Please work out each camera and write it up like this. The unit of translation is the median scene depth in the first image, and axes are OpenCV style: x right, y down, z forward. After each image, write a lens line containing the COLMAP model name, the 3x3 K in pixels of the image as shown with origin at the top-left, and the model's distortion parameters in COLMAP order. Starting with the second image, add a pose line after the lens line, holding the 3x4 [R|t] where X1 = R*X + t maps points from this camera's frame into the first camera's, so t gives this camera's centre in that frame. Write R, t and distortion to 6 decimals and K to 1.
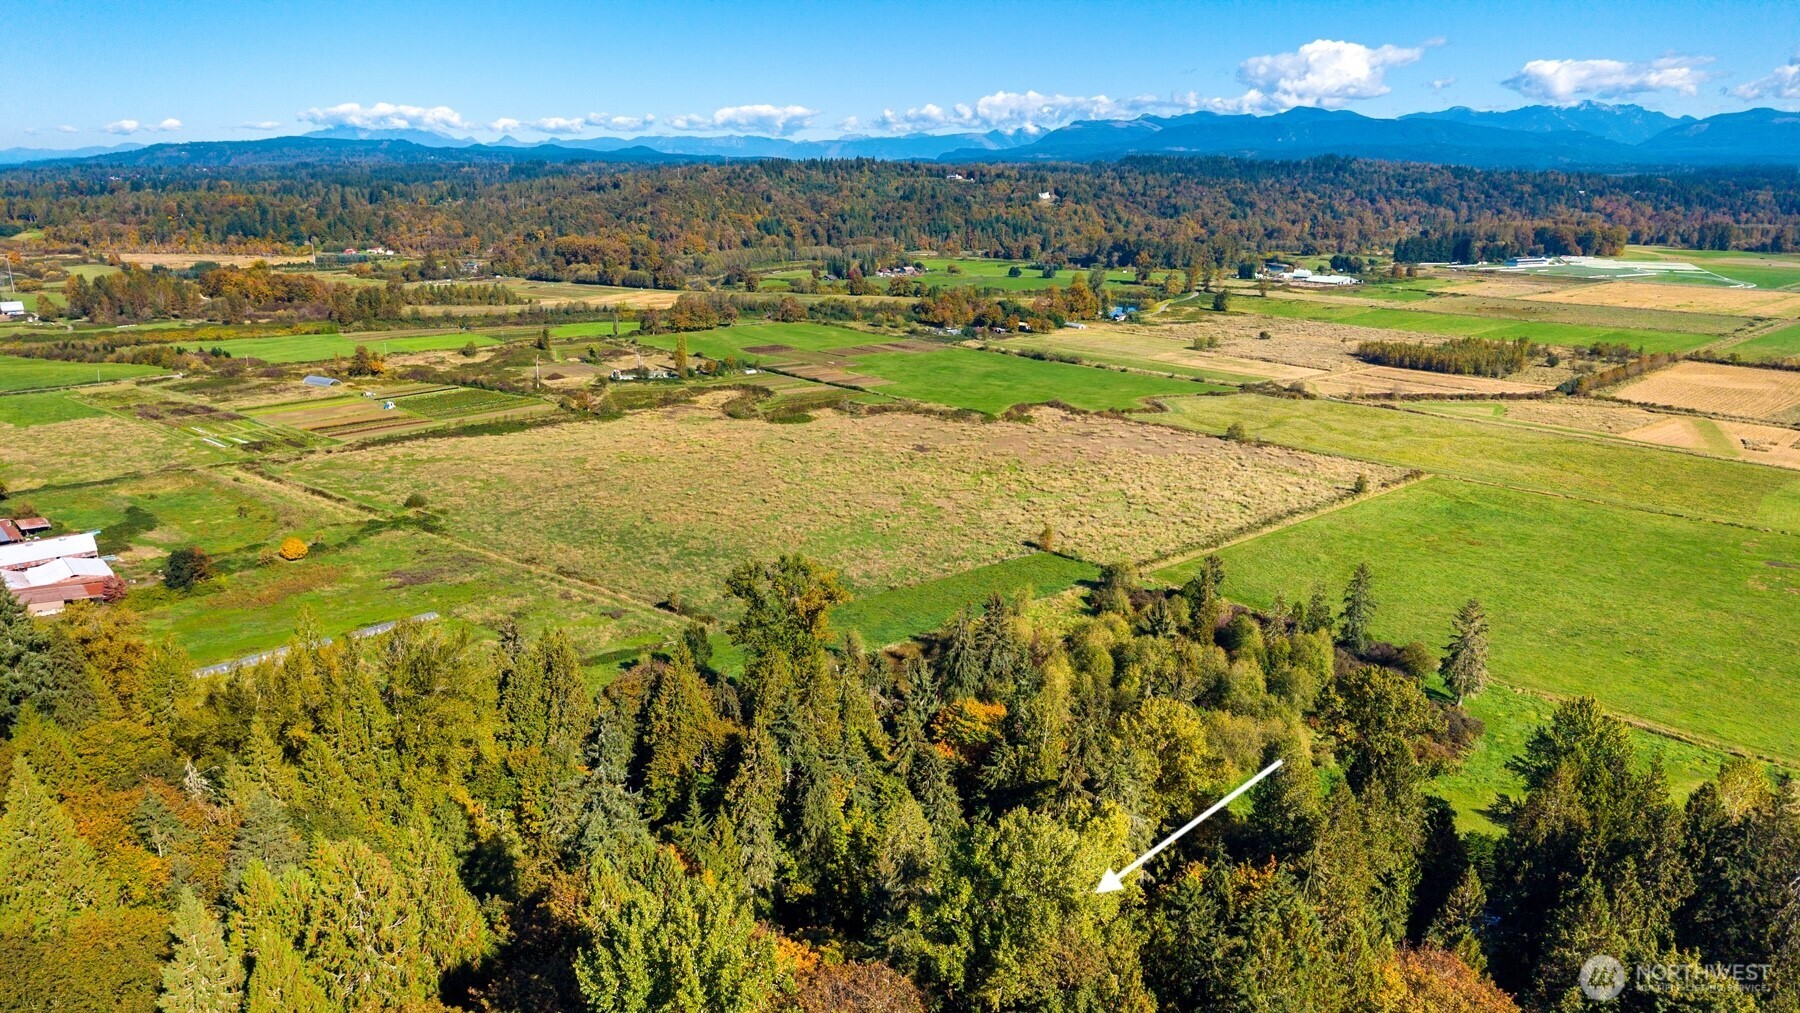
lens RADIAL K [[1205.9, 0, 900.0], [0, 1205.9, 506.5], [0, 0, 1]] dist [0.058880, -0.072868]
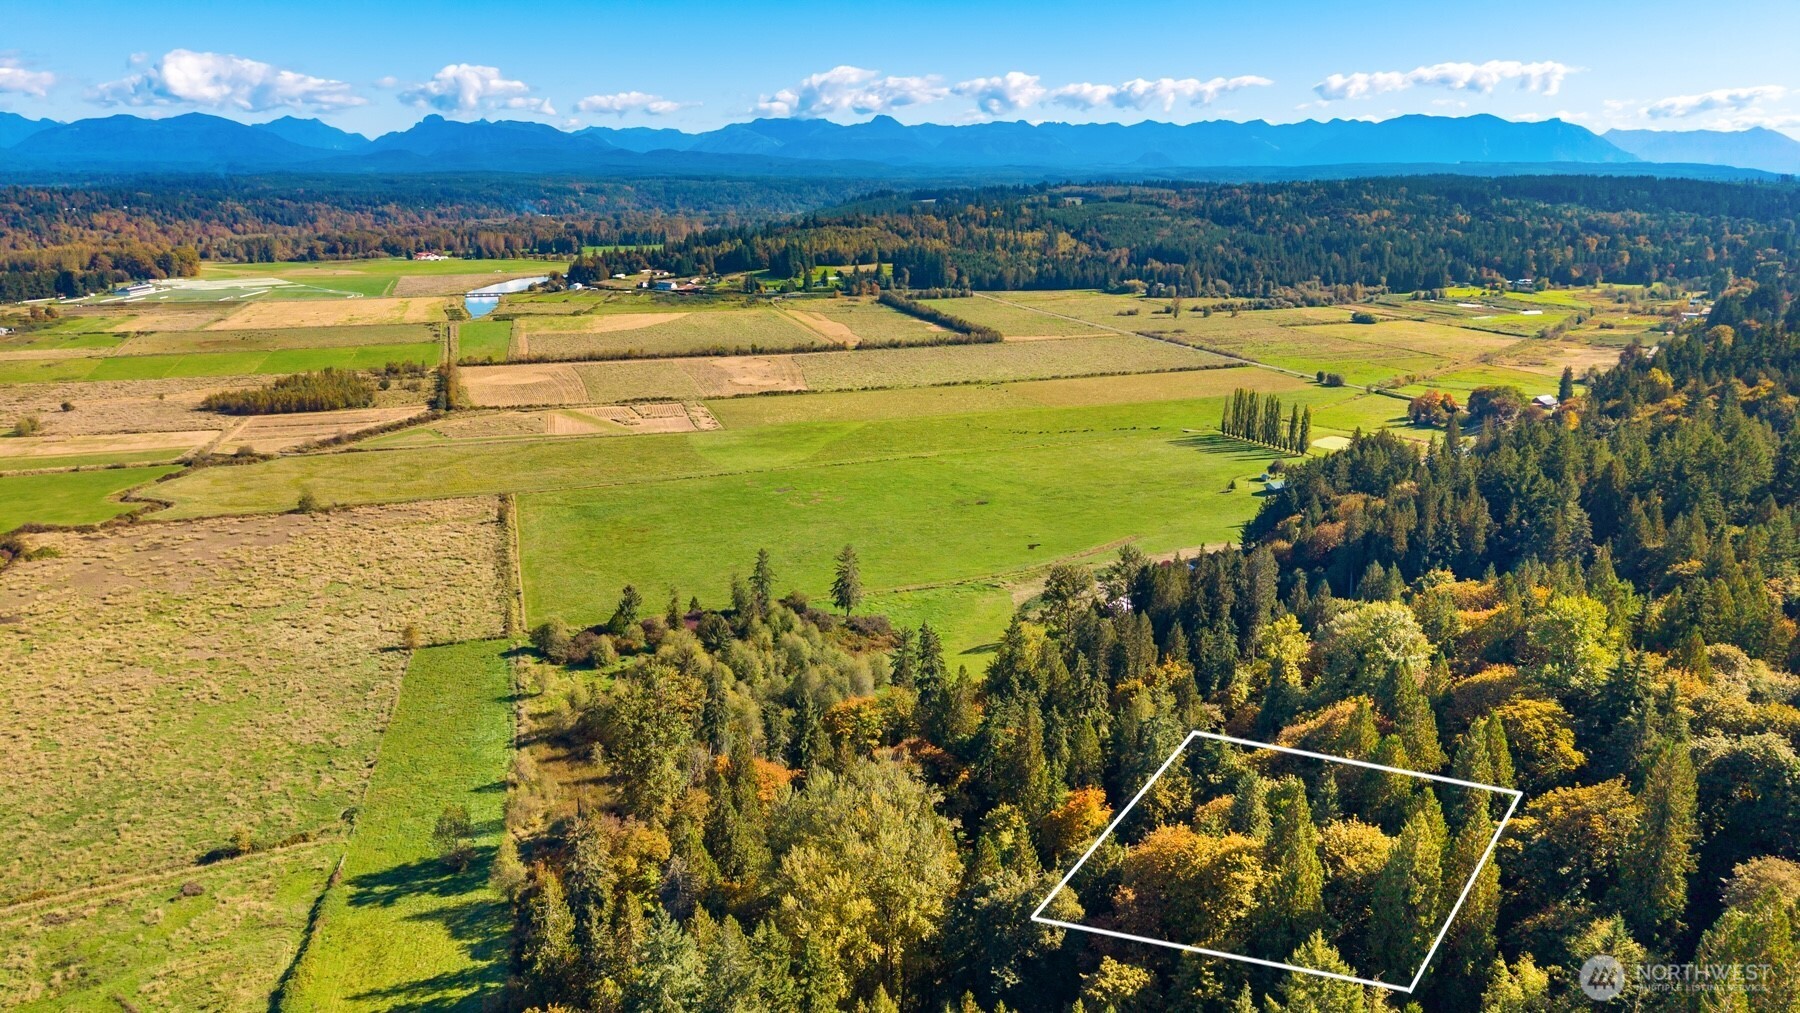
lens RADIAL K [[1203.1, 0, 900.0], [0, 1203.1, 506.5], [0, 0, 1]] dist [0.040859, -0.066119]
pose [[0.402943, -0.247124, 0.881230, -0.189958], [0.245718, 0.956716, 0.155937, -0.044185], [-0.881623, 0.153701, 0.446225, 0.057679]]
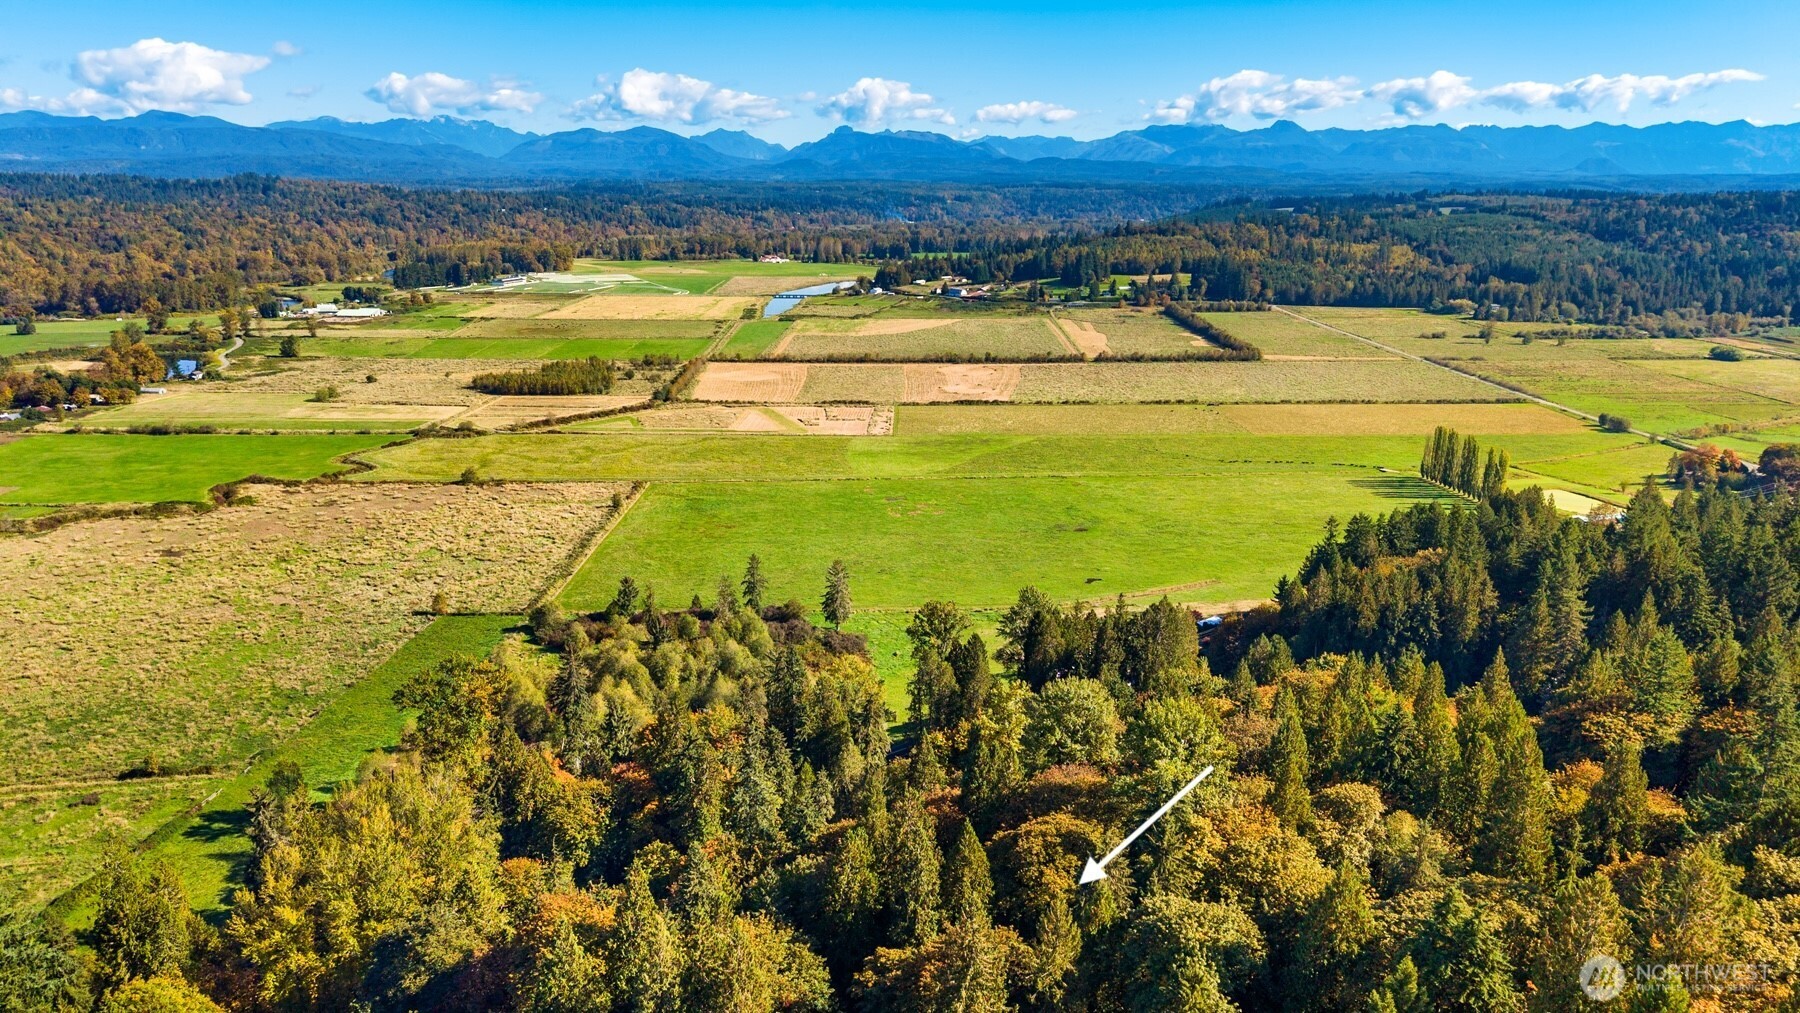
lens RADIAL K [[1203.1, 0, 900.0], [0, 1203.1, 506.5], [0, 0, 1]] dist [0.040859, -0.066119]
pose [[0.666527, -0.196541, 0.719106, -0.122462], [0.199149, 0.976507, 0.082305, -0.021989], [-0.718389, 0.088350, 0.690009, -0.021384]]
